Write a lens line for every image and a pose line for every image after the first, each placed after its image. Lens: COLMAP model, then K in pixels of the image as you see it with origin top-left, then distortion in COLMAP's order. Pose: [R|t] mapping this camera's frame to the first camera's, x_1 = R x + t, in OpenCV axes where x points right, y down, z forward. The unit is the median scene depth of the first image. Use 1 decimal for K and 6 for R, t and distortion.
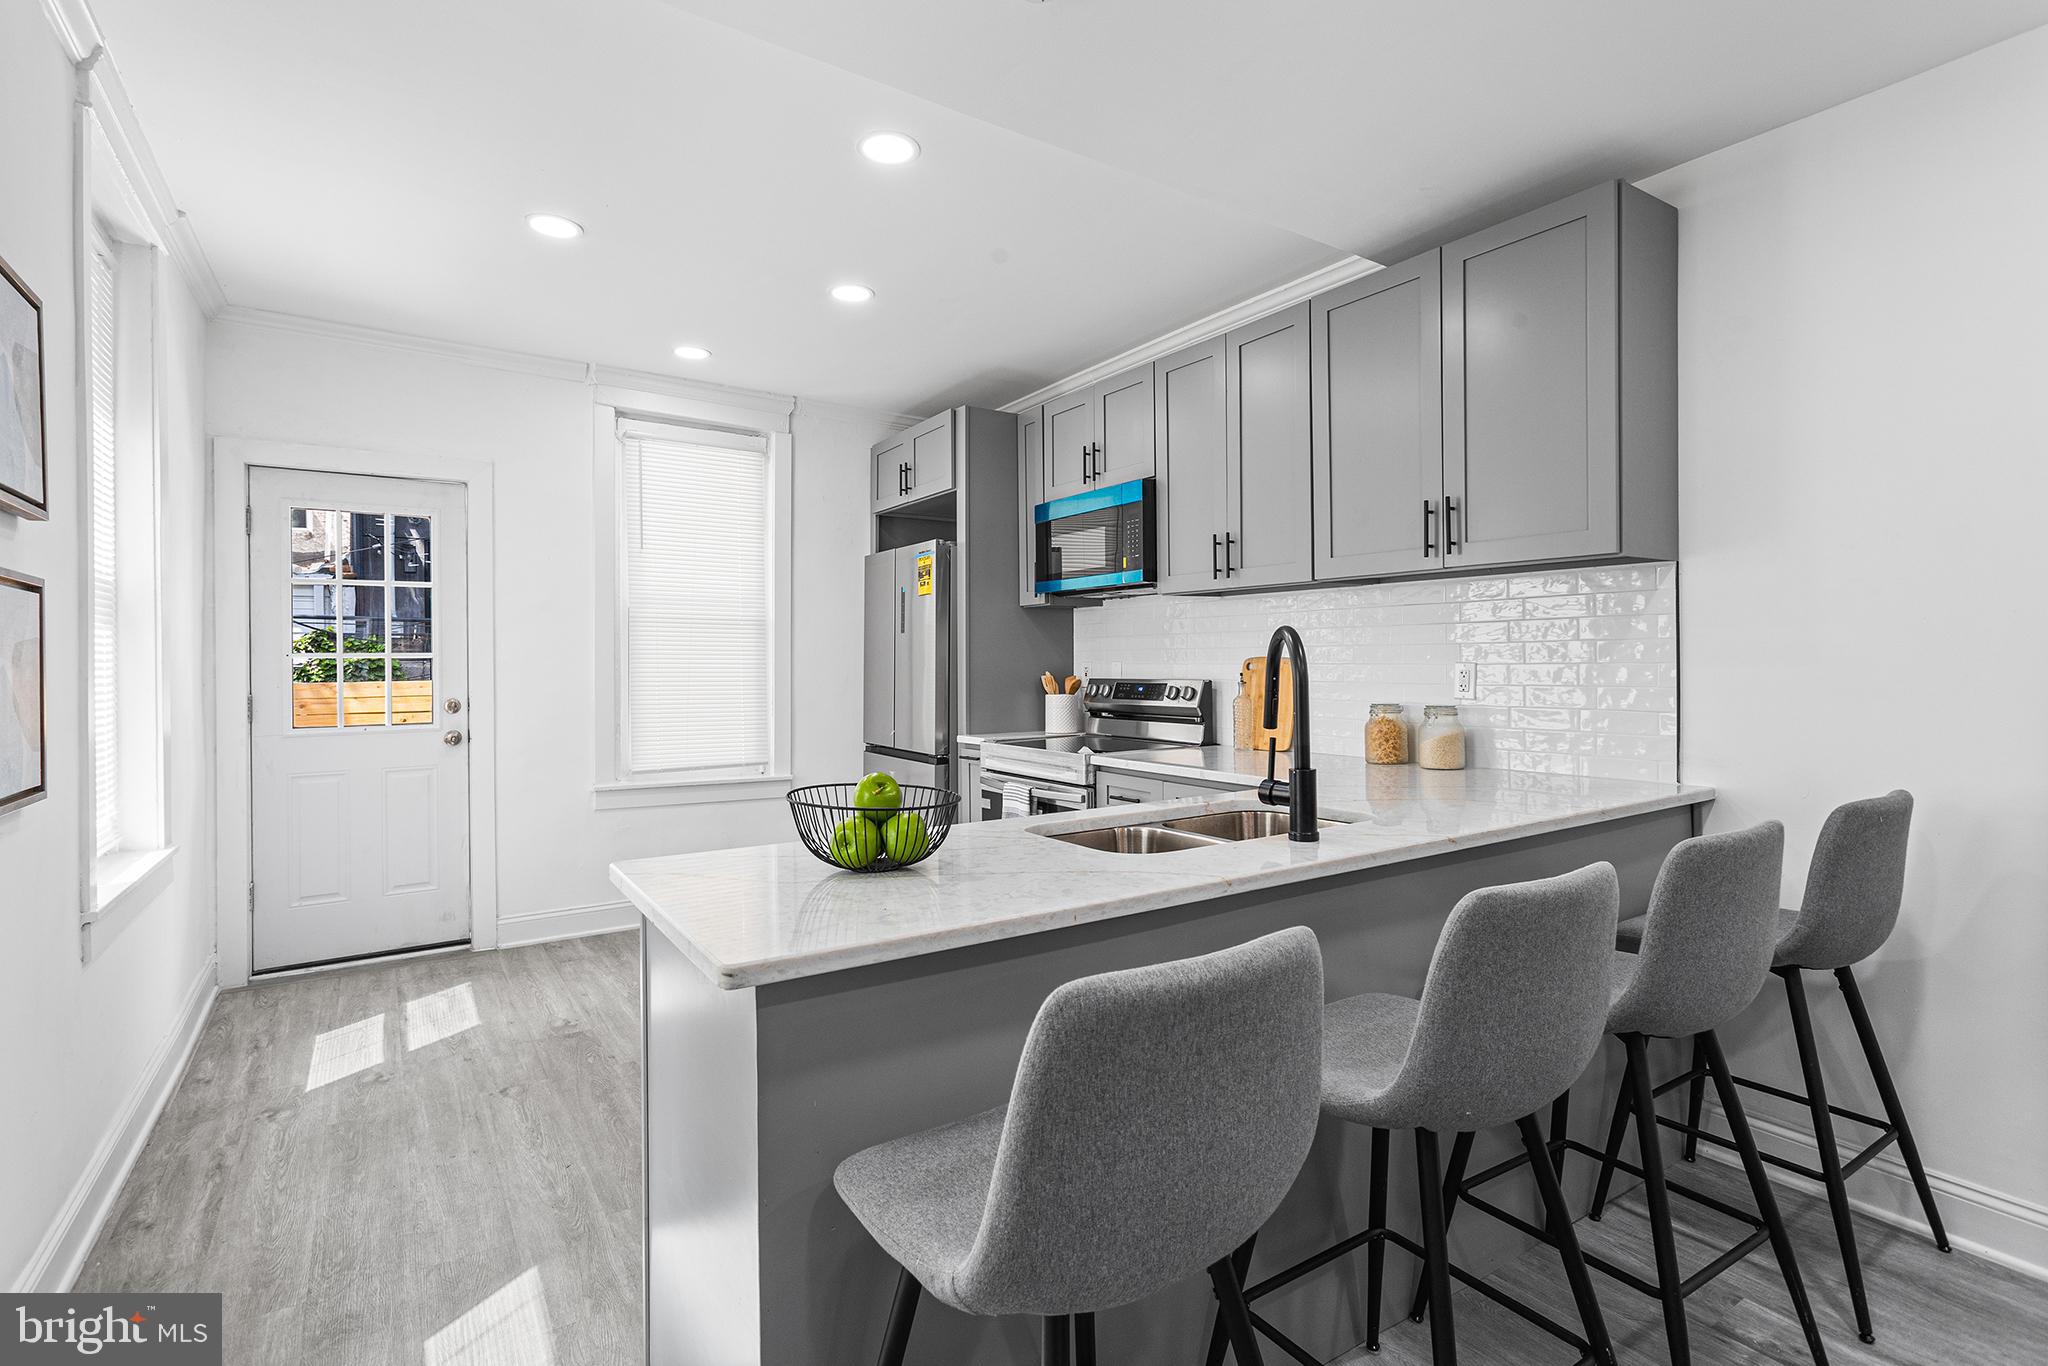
lens RADIAL K [[972.9, 0, 1007.0], [0, 972.9, 650.2], [0, 0, 1]] dist [0.001003, 0.000826]
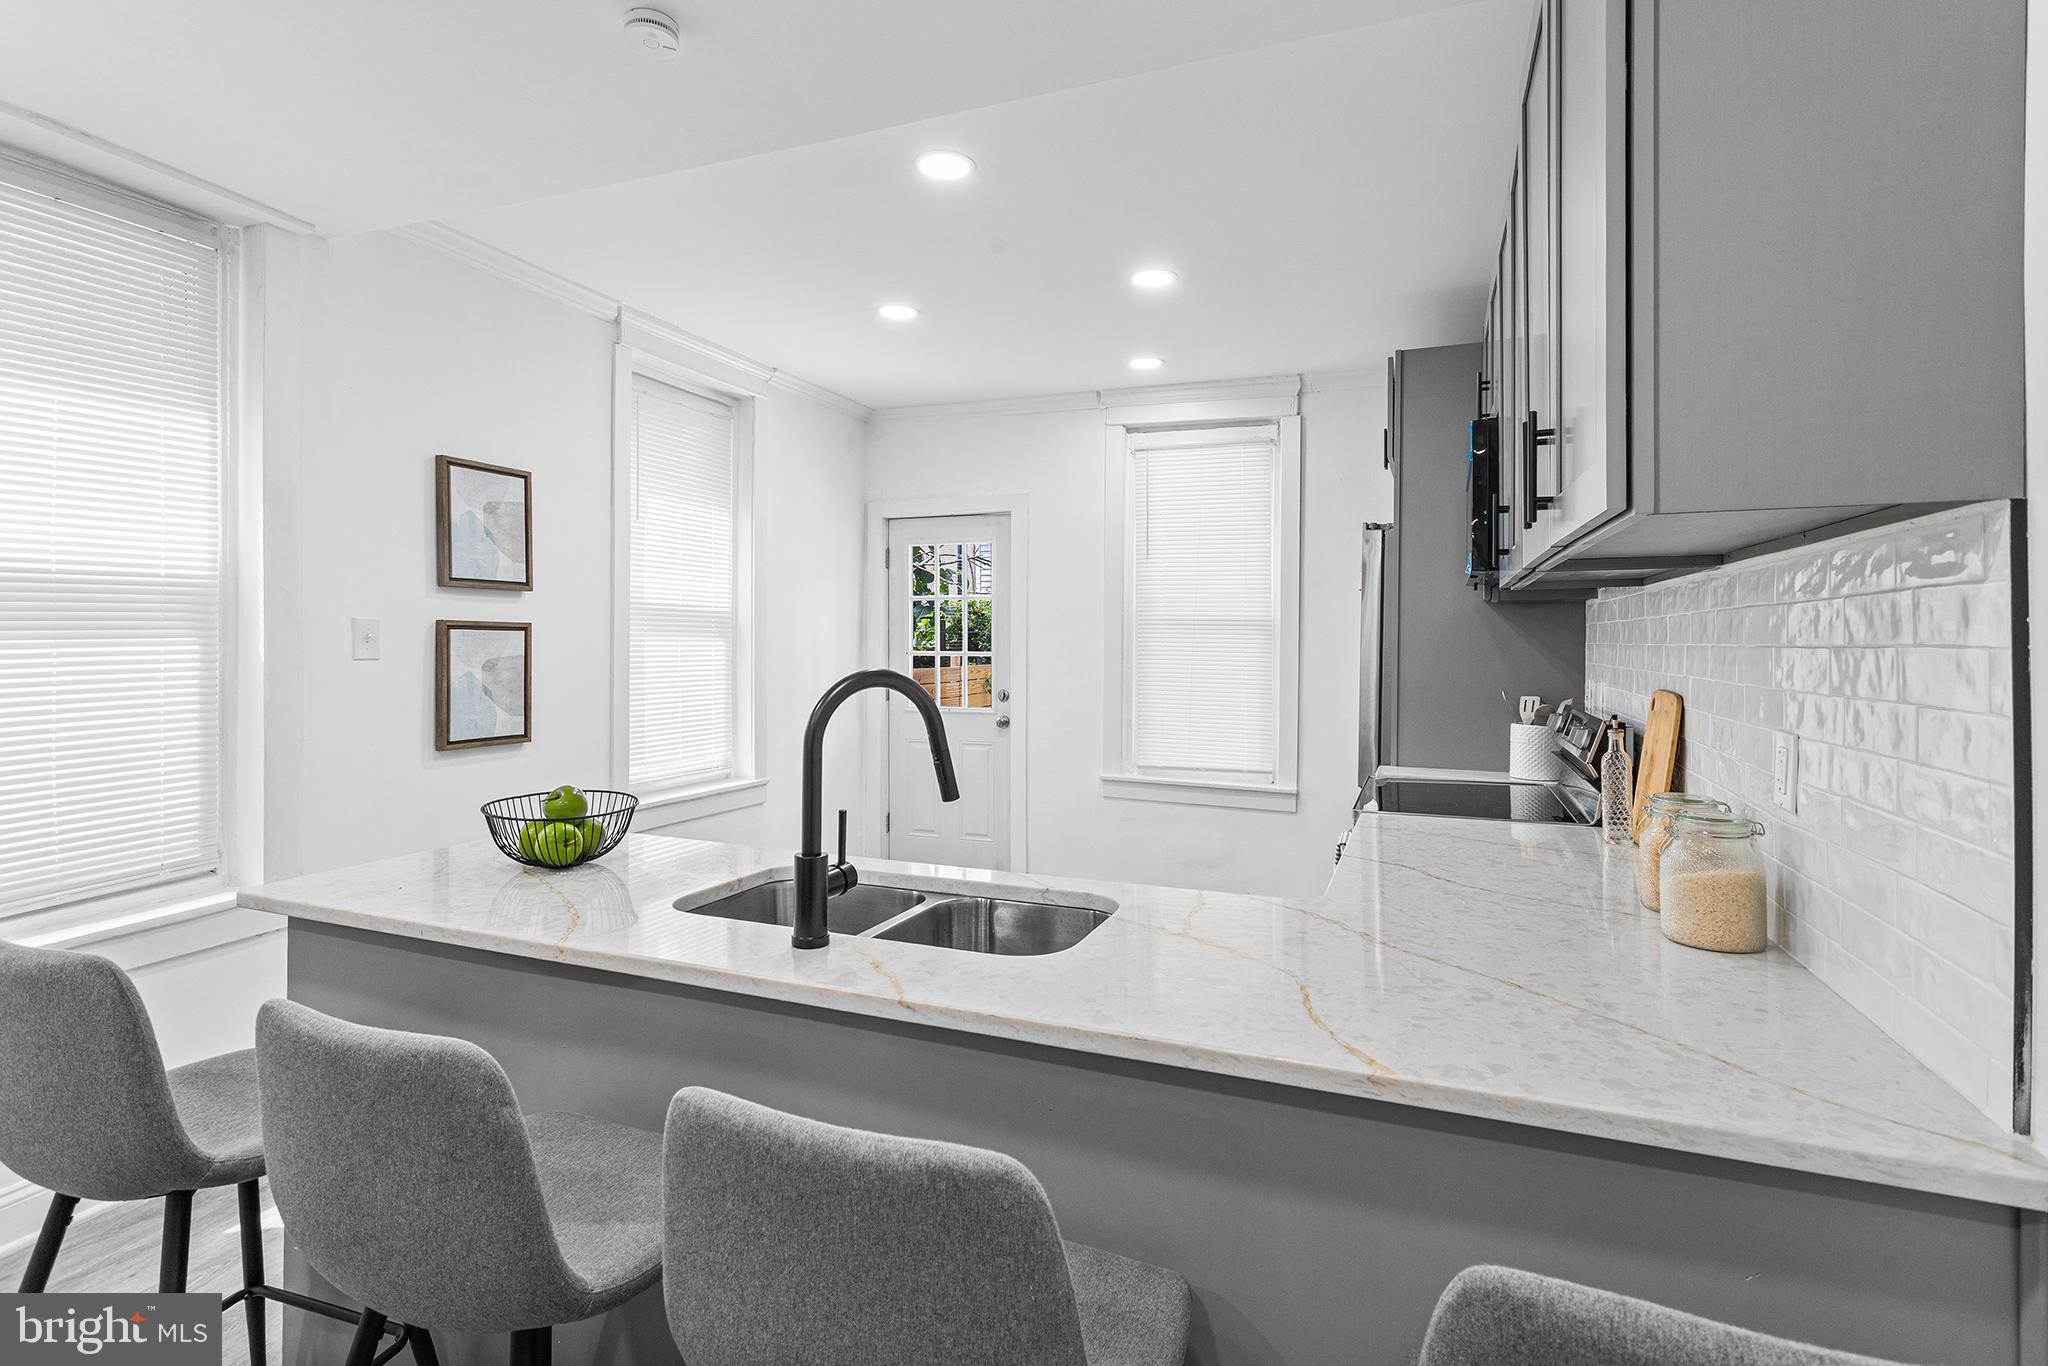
lens RADIAL K [[984.8, 0, 1005.5], [0, 984.8, 642.9], [0, 0, 1]] dist [0.003484, 0.000620]
pose [[0.573767, 0.011521, -0.818937, 0.501779], [0.000090, 0.999900, 0.014130, -0.029233], [0.819018, -0.008181, 0.573709, 0.323150]]
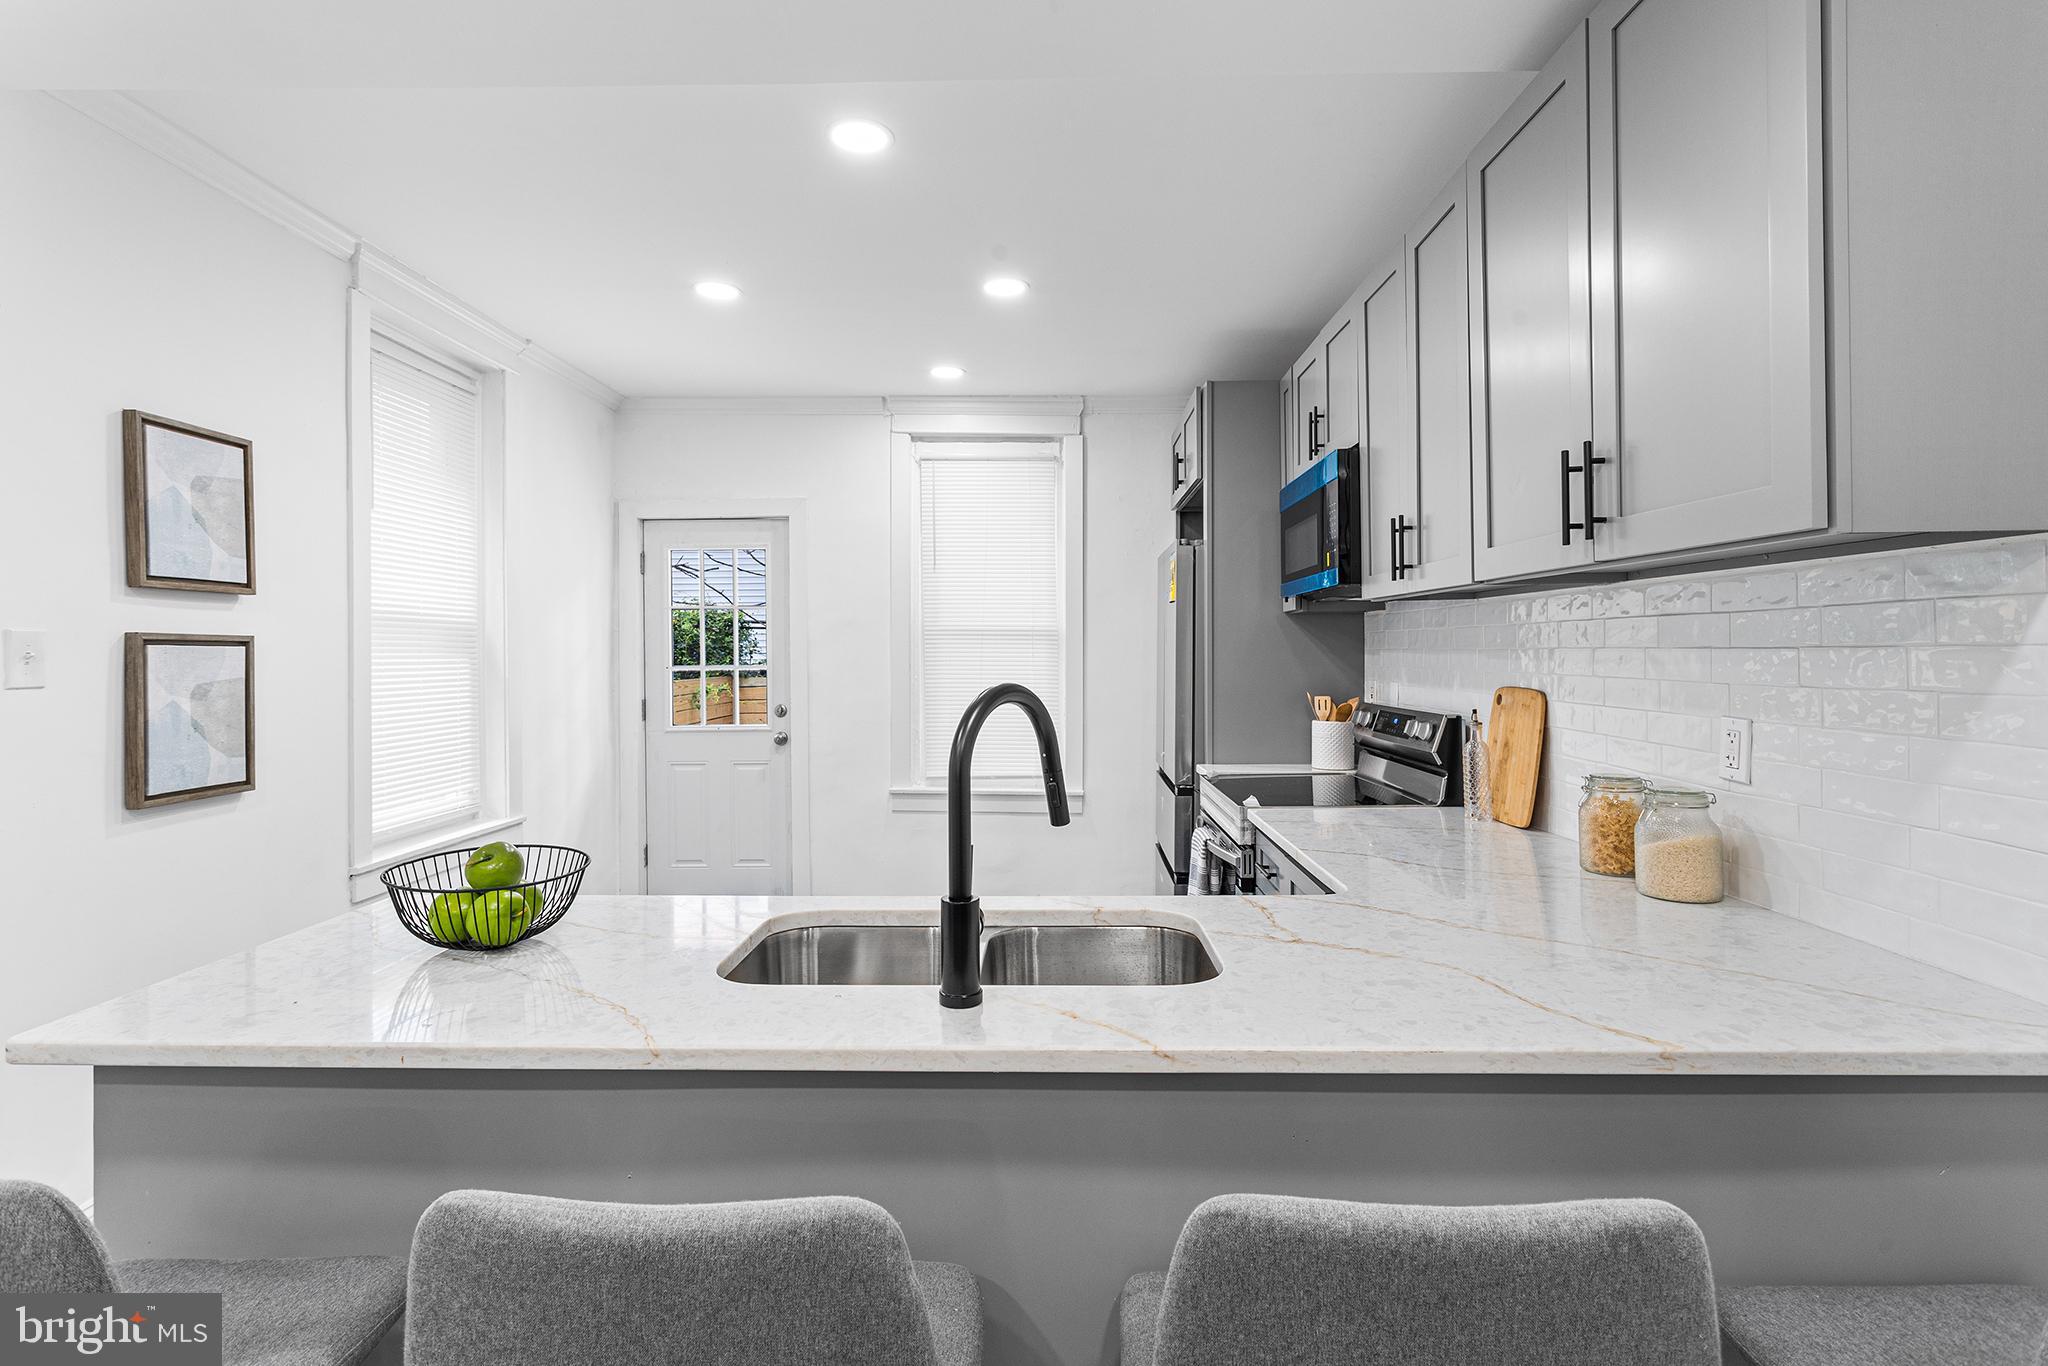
lens RADIAL K [[972.9, 0, 1007.0], [0, 972.9, 650.2], [0, 0, 1]] dist [0.001003, 0.000826]
pose [[0.824656, 0.000432, -0.565635, 0.343799], [0.007299, 0.999908, 0.011405, -0.028744], [0.565588, -0.013534, 0.824577, 0.219782]]
